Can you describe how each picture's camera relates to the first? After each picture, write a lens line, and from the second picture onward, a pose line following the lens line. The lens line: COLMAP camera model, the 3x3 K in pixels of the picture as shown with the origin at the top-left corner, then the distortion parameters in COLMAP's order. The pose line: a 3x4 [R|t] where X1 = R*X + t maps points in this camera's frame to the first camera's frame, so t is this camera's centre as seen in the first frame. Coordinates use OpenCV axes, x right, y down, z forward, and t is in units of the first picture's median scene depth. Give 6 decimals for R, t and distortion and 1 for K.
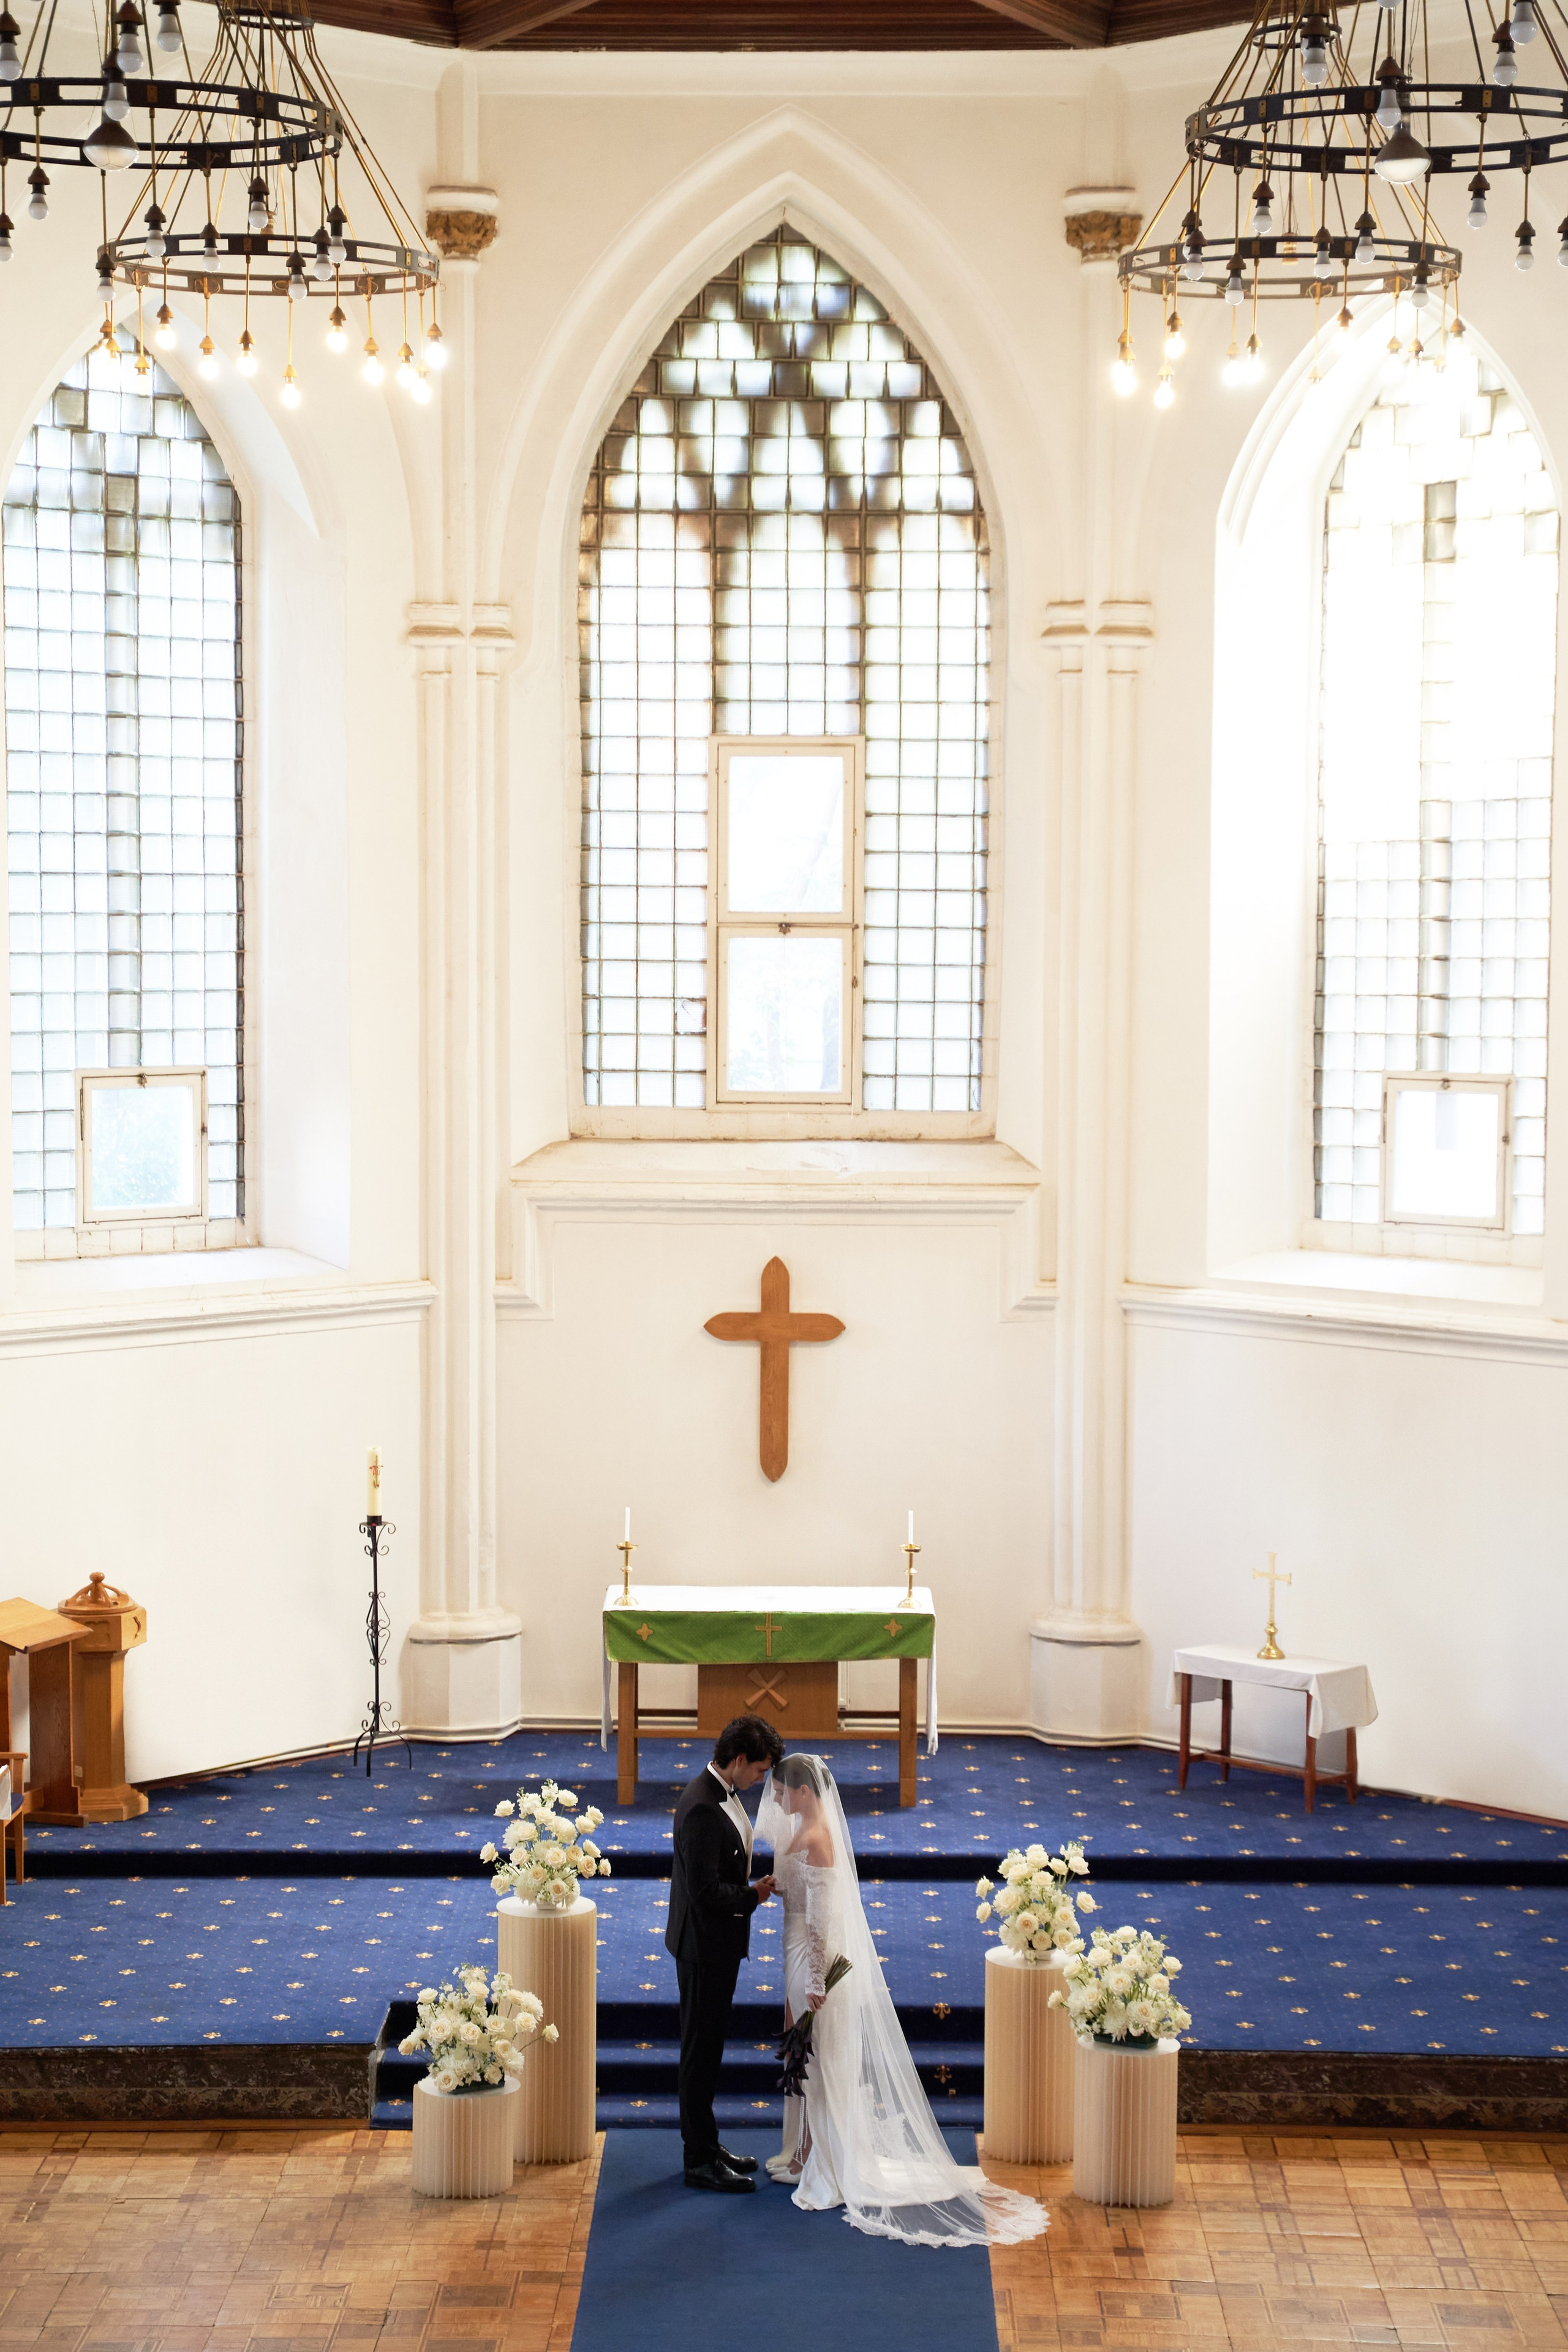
lens RADIAL K [[5076.8, 0, 792.4], [0, 5076.8, 1238.4], [0, 0, 1]] dist [0.301111, 0.086100]
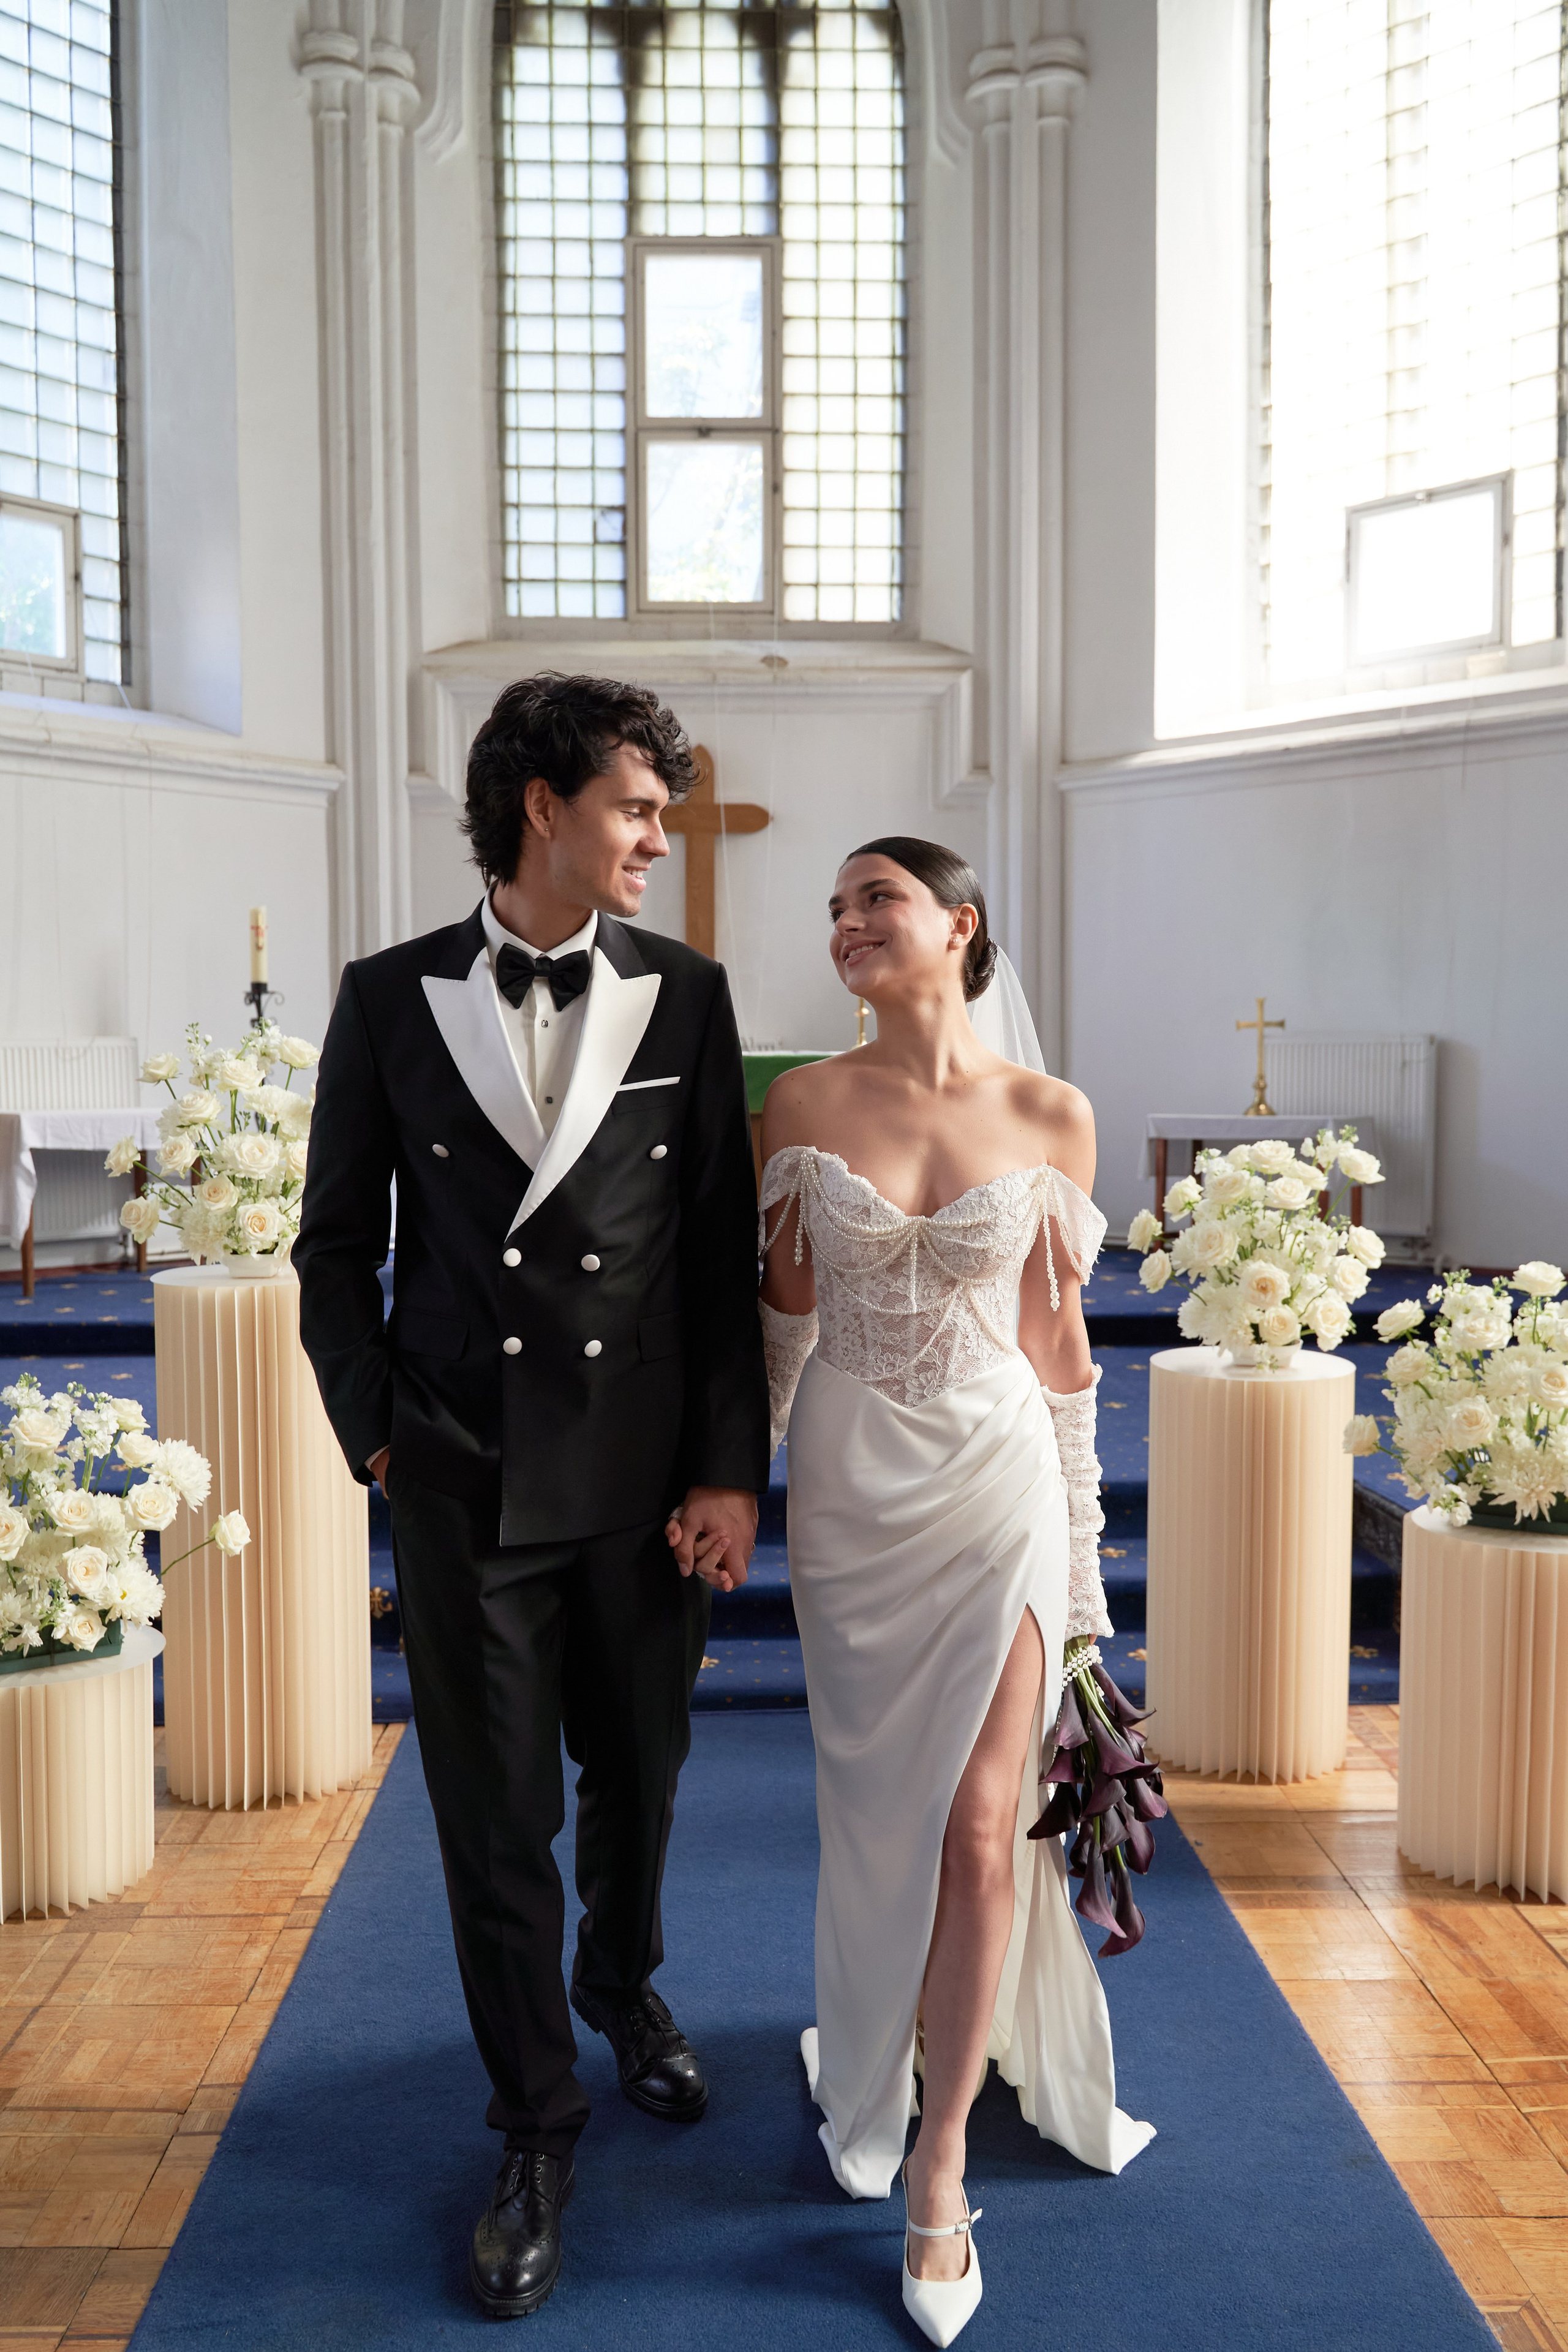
lens RADIAL K [[1902.9, 0, 777.6], [0, 1902.9, 1183.6], [0, 0, 1]] dist [0.000771, 0.002090]
pose [[0.998994, -0.012816, 0.042977, -0.005021], [0.014625, 0.999009, -0.042037, 0.102064], [-0.042395, 0.042623, 0.998191, 0.639622]]
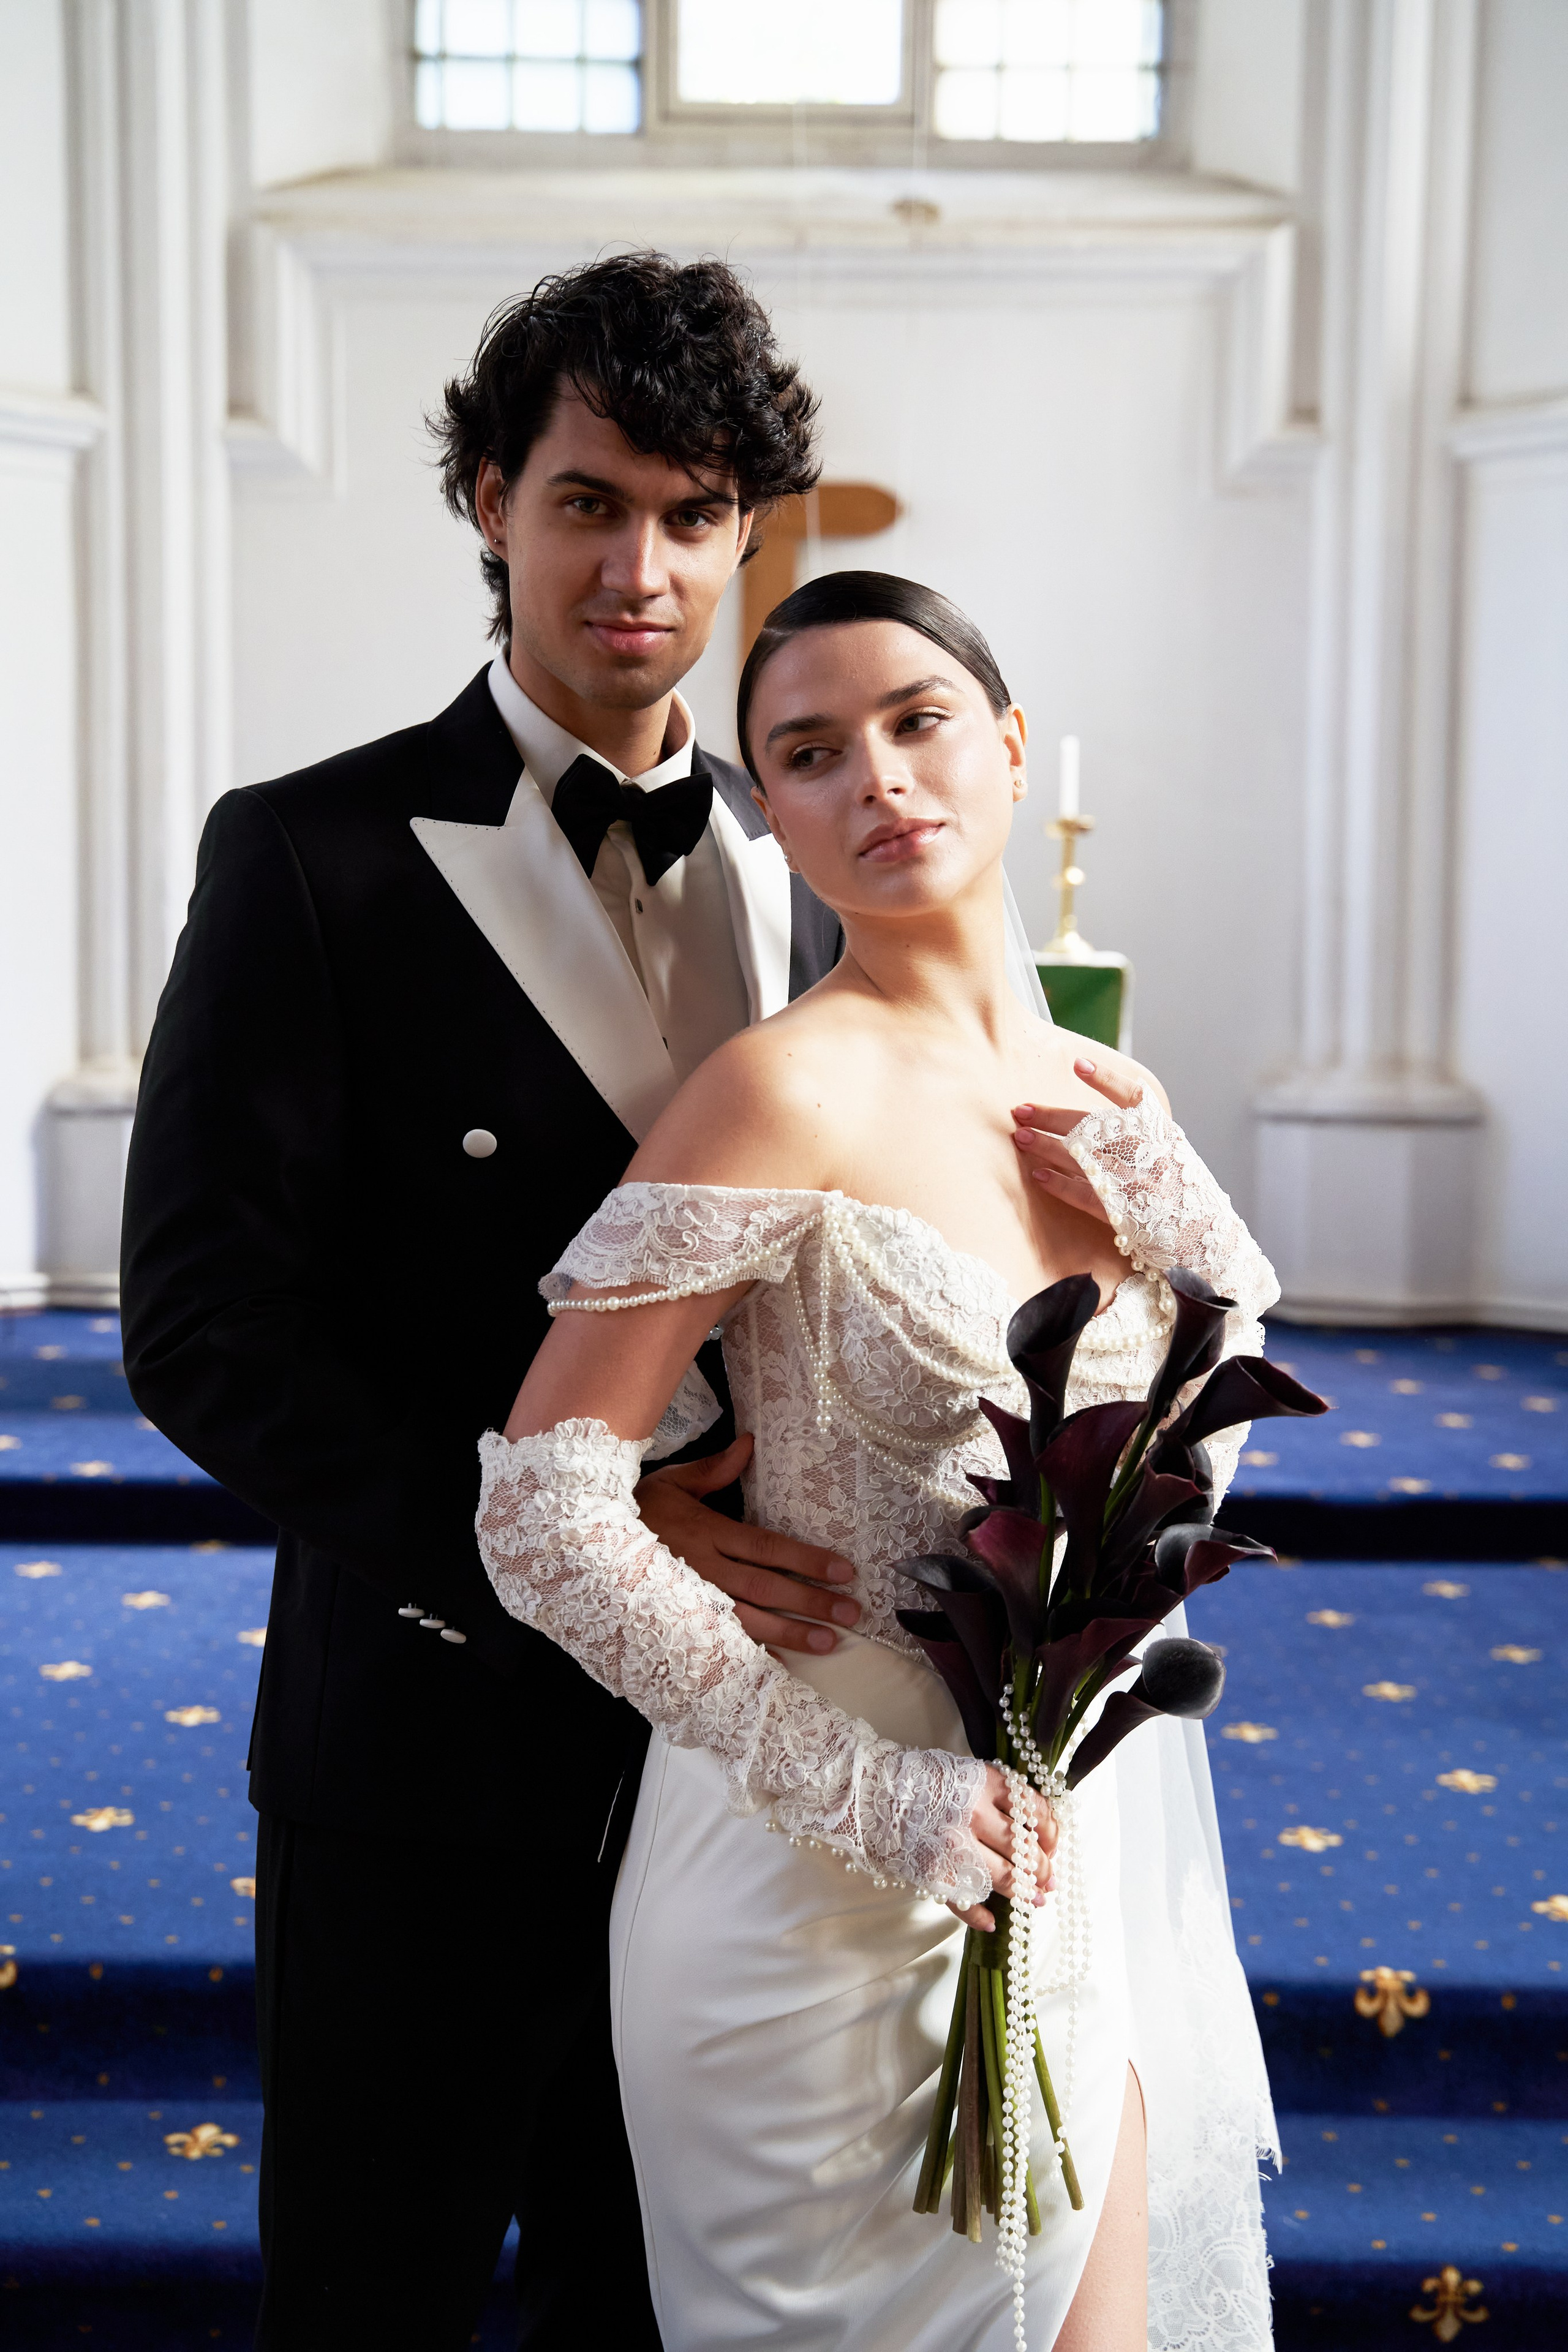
lens RADIAL K [[2985.9, 0, 784.2], [0, 2985.9, 1186.2], [0, 0, 1]] dist [0.063779, 0.055916]
pose [[0.999977, 0.005327, -0.004082, -0.000265], [-0.005443, 0.999566, -0.028954, 0.094546], [0.003926, 0.028976, 0.999572, 0.697362]]
